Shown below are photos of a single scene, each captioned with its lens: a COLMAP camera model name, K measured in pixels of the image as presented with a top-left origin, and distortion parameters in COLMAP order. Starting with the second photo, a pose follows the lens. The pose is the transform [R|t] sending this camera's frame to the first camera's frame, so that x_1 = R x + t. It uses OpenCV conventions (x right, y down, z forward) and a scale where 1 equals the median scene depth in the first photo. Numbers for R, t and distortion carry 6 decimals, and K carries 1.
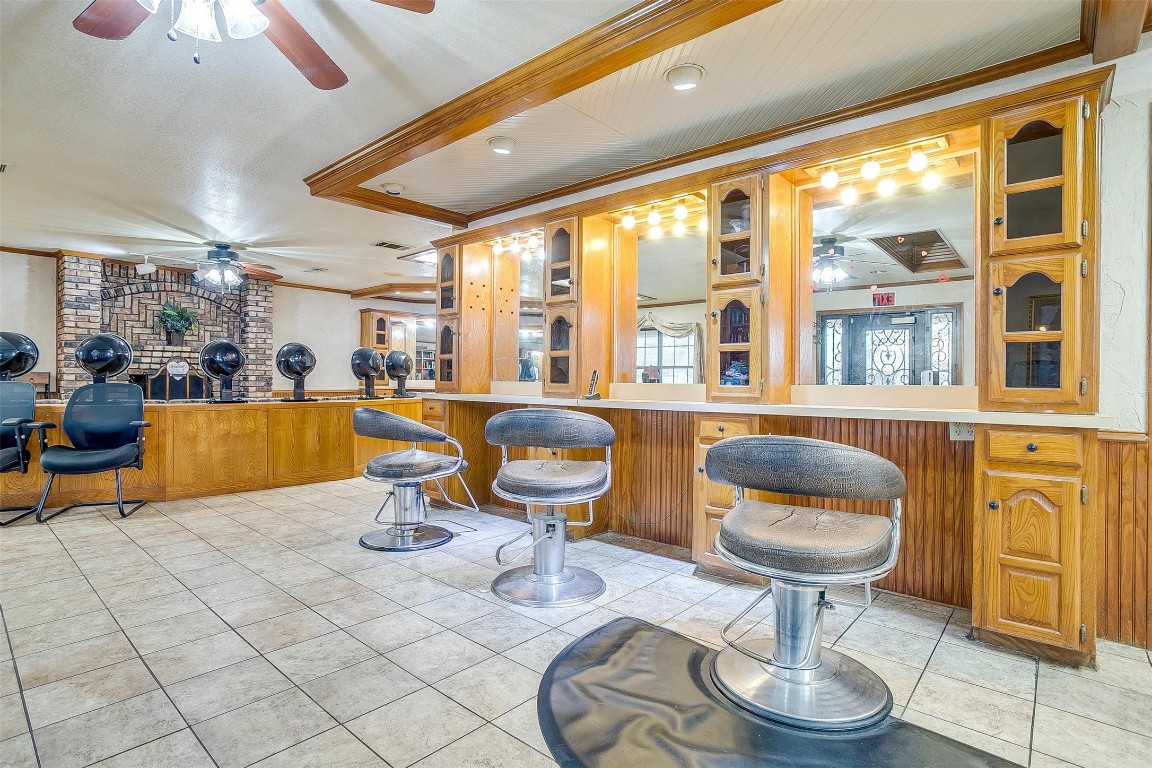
lens RADIAL K [[556.1, 0, 563.5], [0, 556.1, 378.2], [0, 0, 1]] dist [-0.025612, 0.000522]
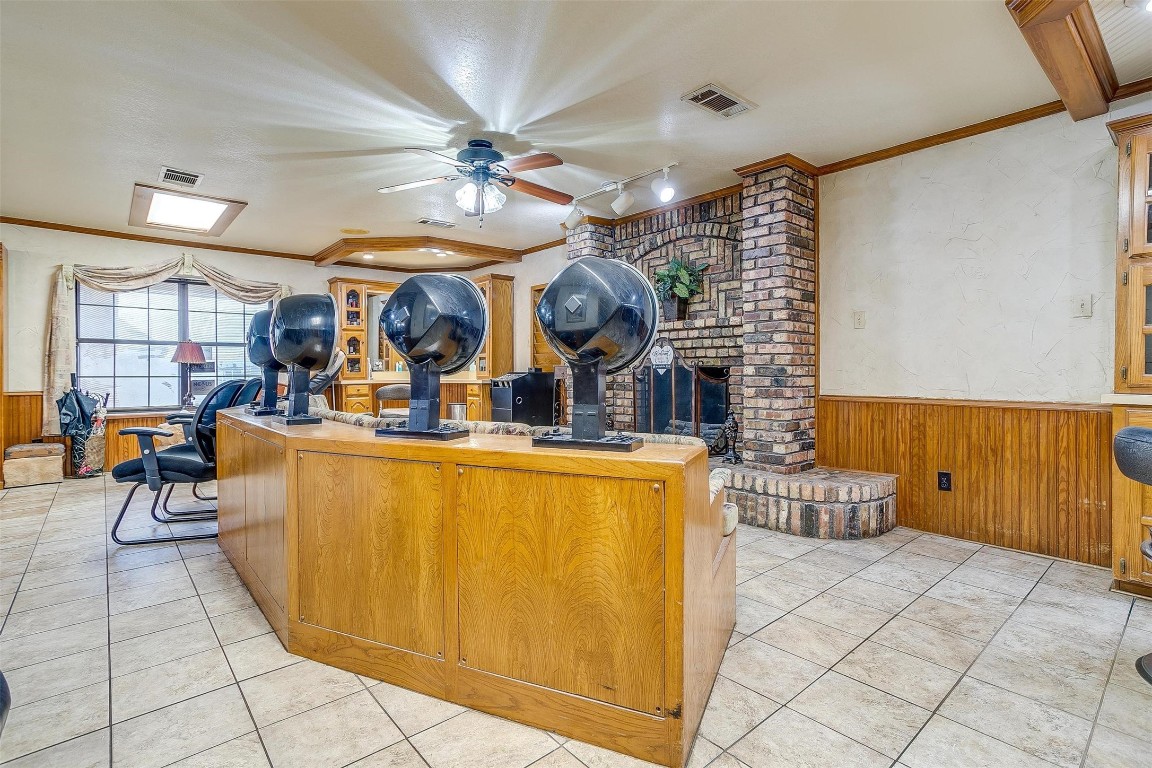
lens RADIAL K [[556.1, 0, 563.5], [0, 556.1, 378.2], [0, 0, 1]] dist [-0.025612, 0.000522]
pose [[-0.131012, 0.007954, -0.991349, -0.040286], [0.007595, 0.999947, 0.007020, 0.003034], [0.991352, -0.006609, -0.131066, 1.139508]]
